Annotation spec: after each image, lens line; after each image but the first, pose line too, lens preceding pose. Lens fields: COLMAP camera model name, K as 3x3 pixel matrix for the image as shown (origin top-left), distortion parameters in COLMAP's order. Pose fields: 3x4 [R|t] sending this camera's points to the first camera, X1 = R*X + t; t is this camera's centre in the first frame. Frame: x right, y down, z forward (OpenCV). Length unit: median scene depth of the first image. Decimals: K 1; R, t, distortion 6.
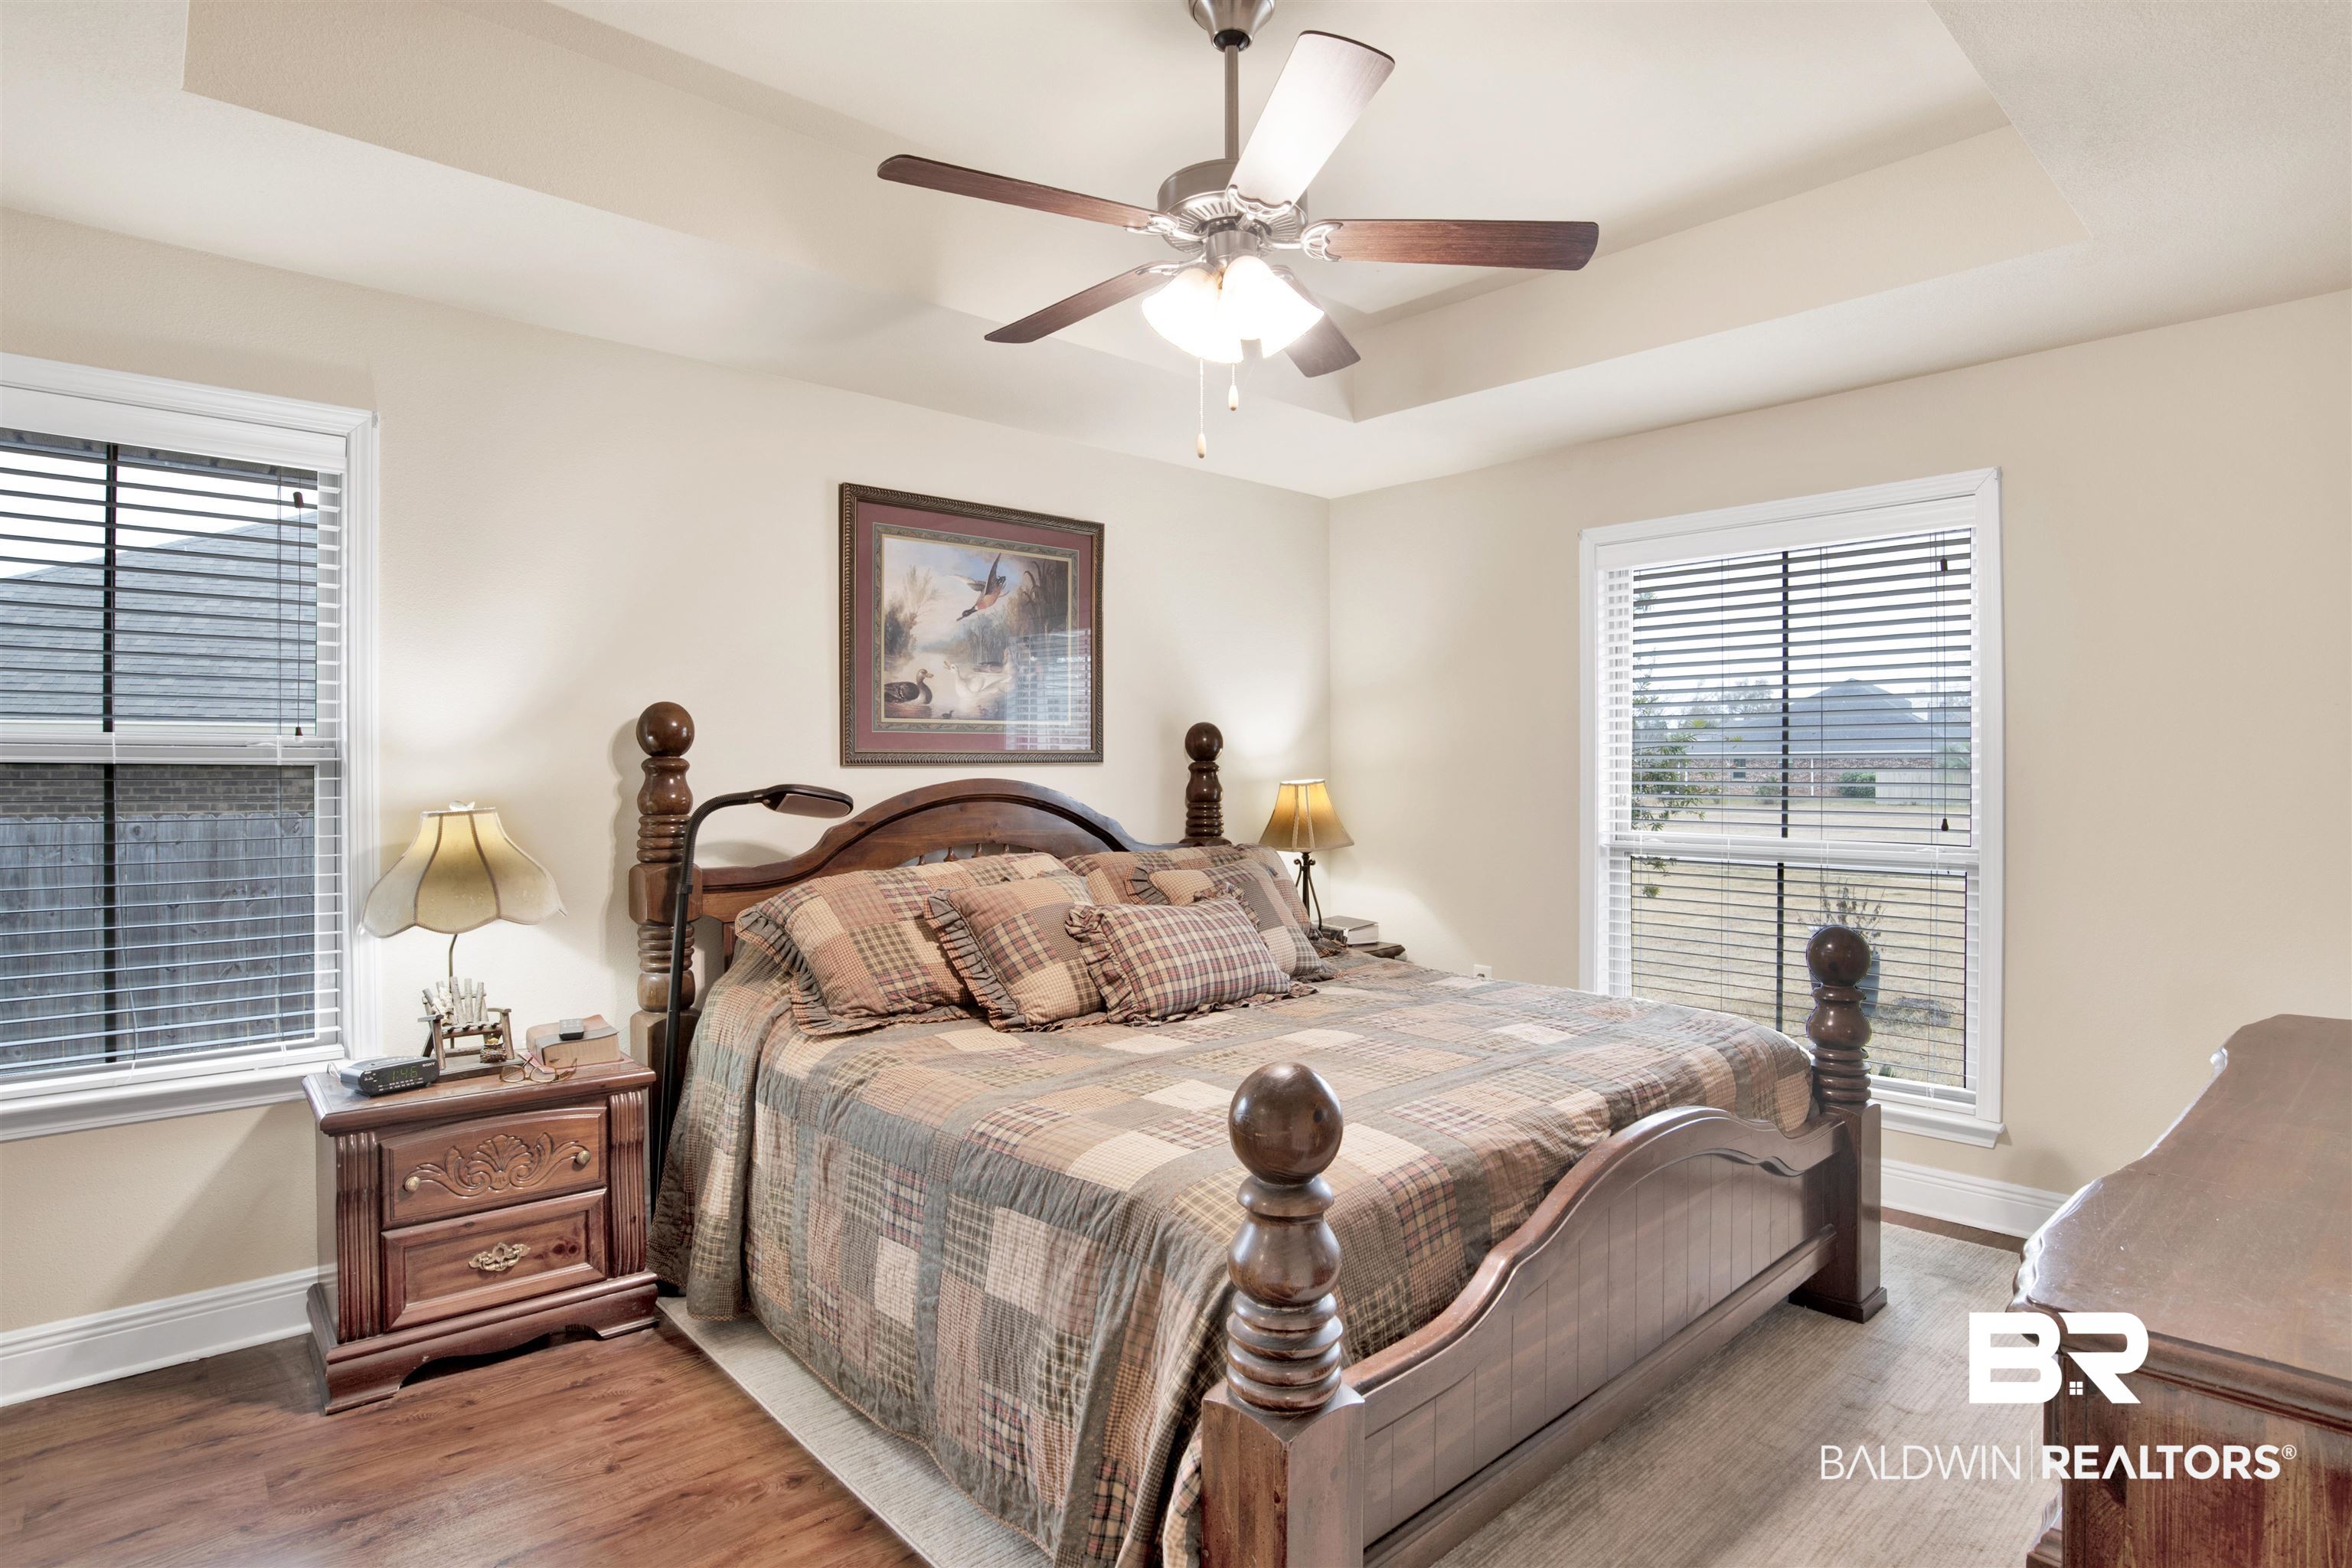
lens RADIAL K [[1217.9, 0, 1168.5], [0, 1217.9, 767.6], [0, 0, 1]] dist [-0.054895, 0.014088]
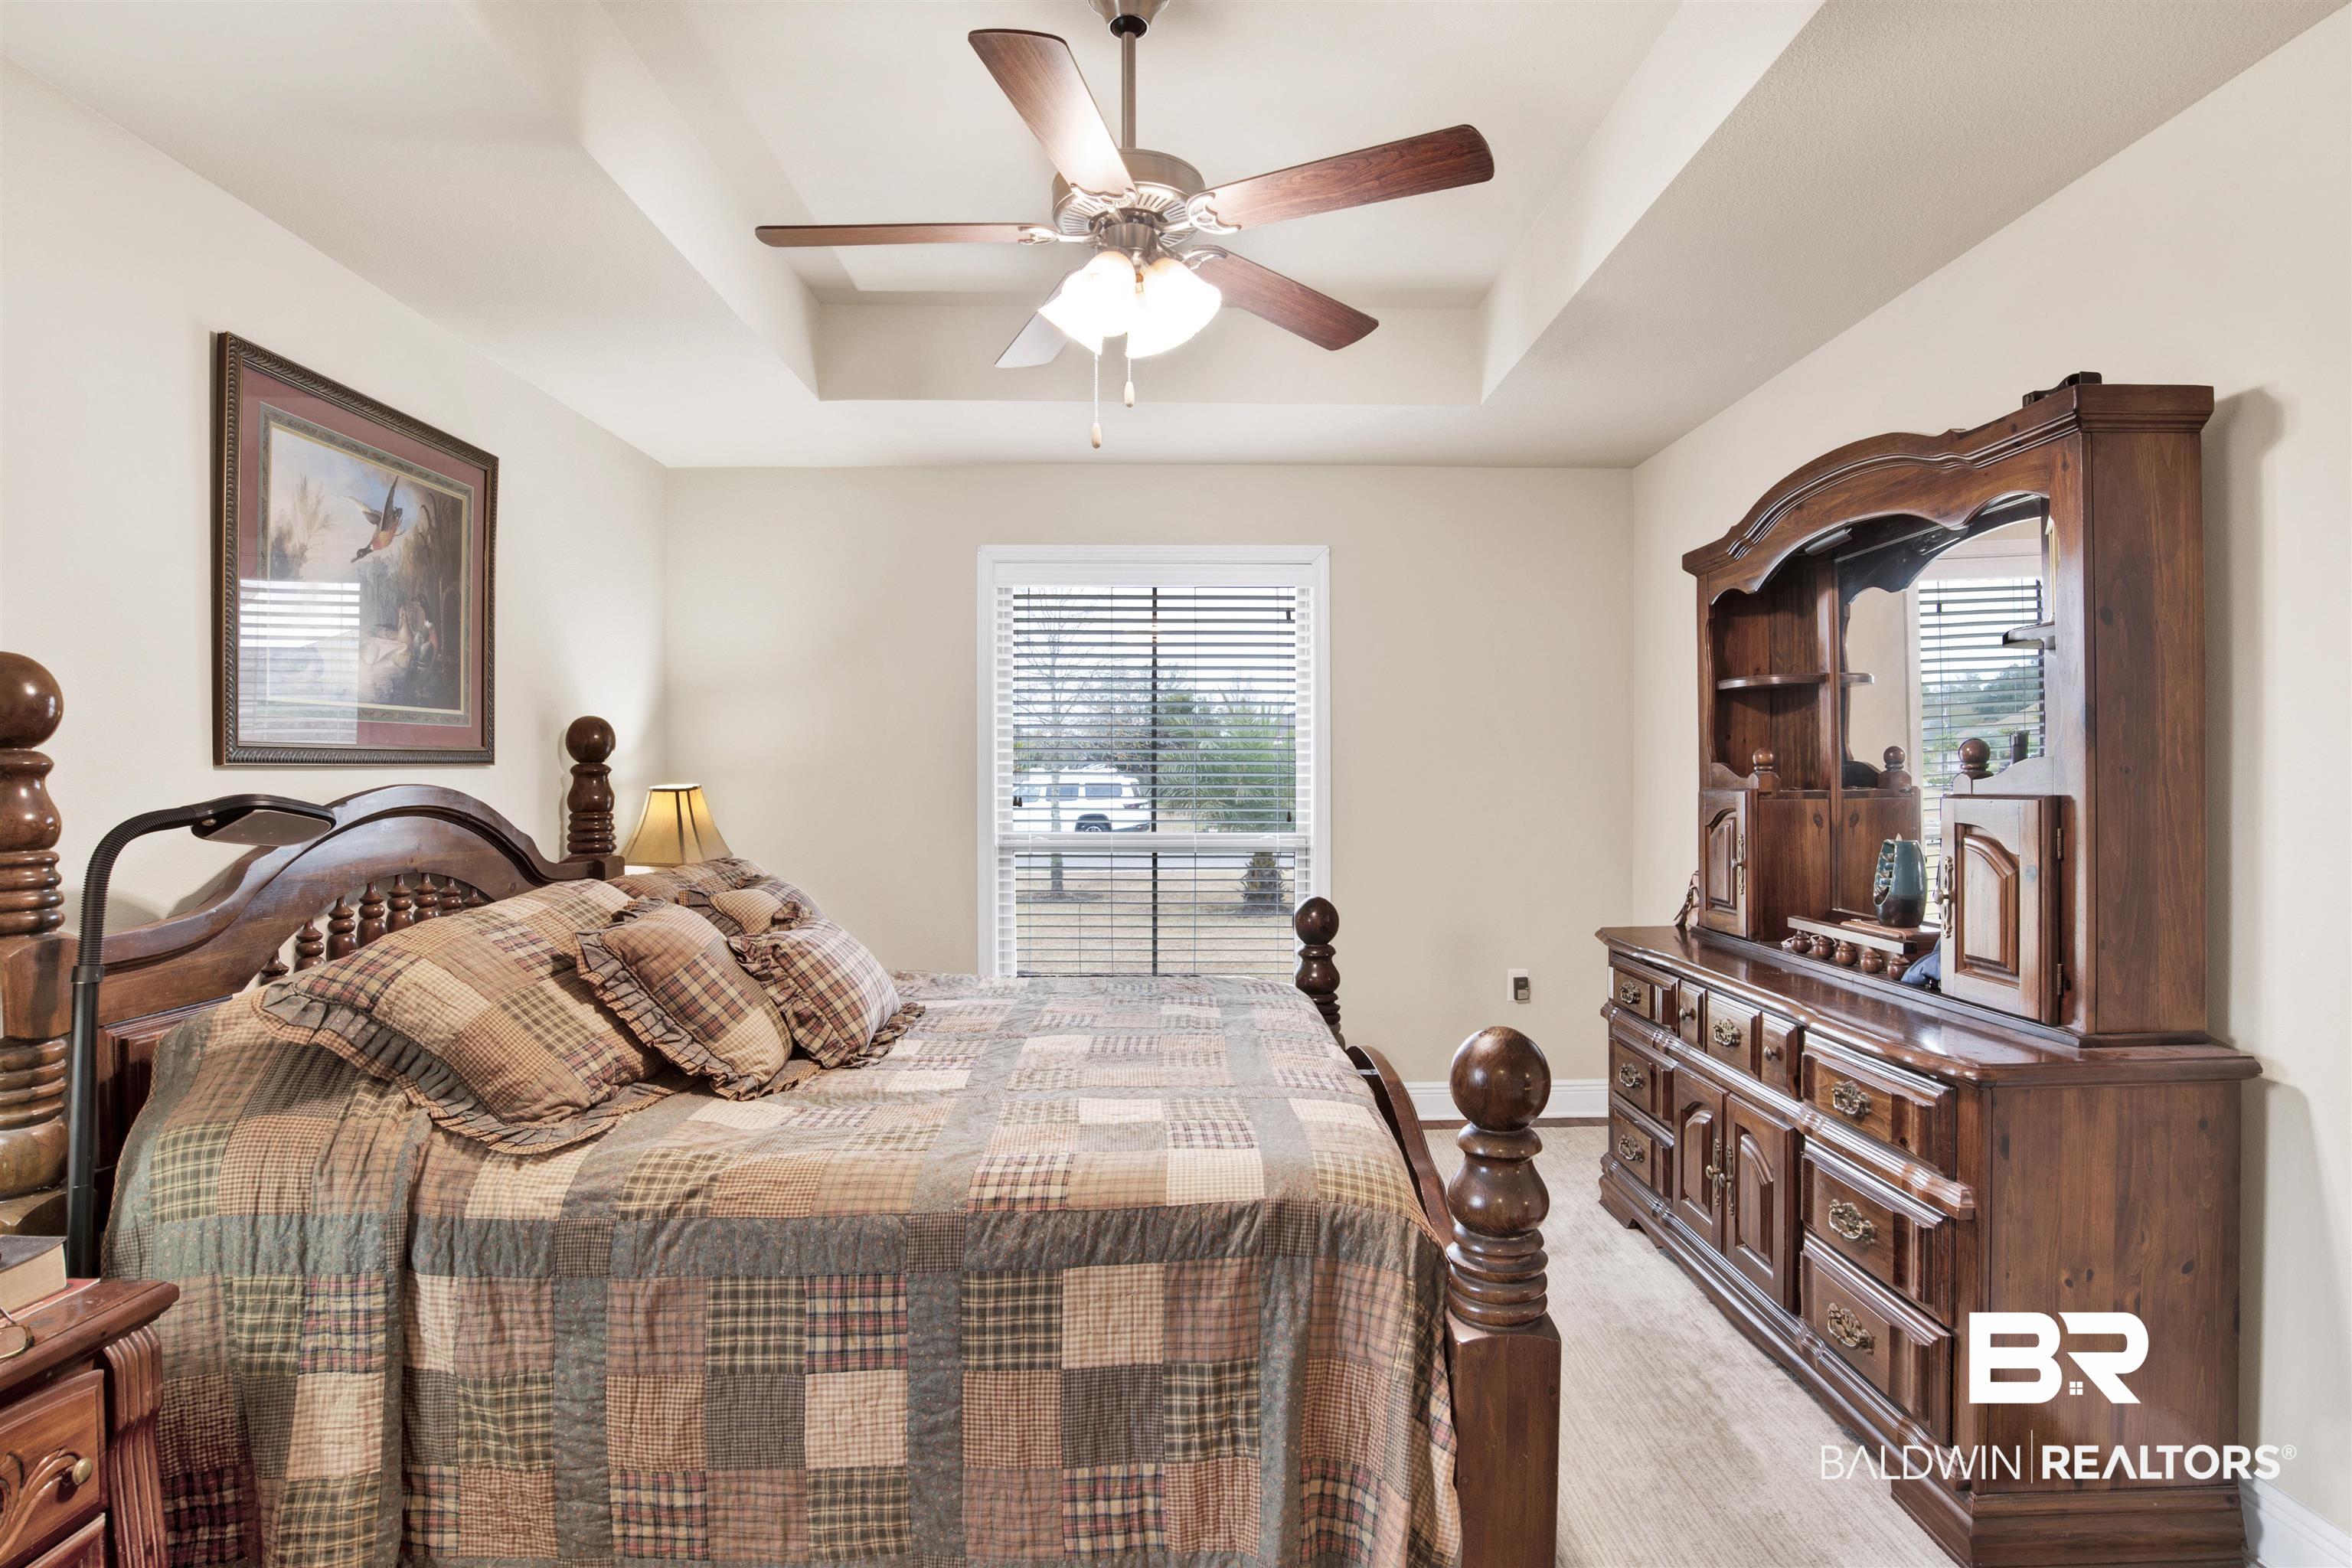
lens RADIAL K [[1217.9, 0, 1191.4], [0, 1217.9, 781.9], [0, 0, 1]] dist [-0.054895, 0.014088]
pose [[0.665095, -0.003298, 0.746751, -0.505251], [-0.003005, 0.999970, 0.007093, 0.001163], [-0.746752, -0.006962, 0.665066, 0.239697]]
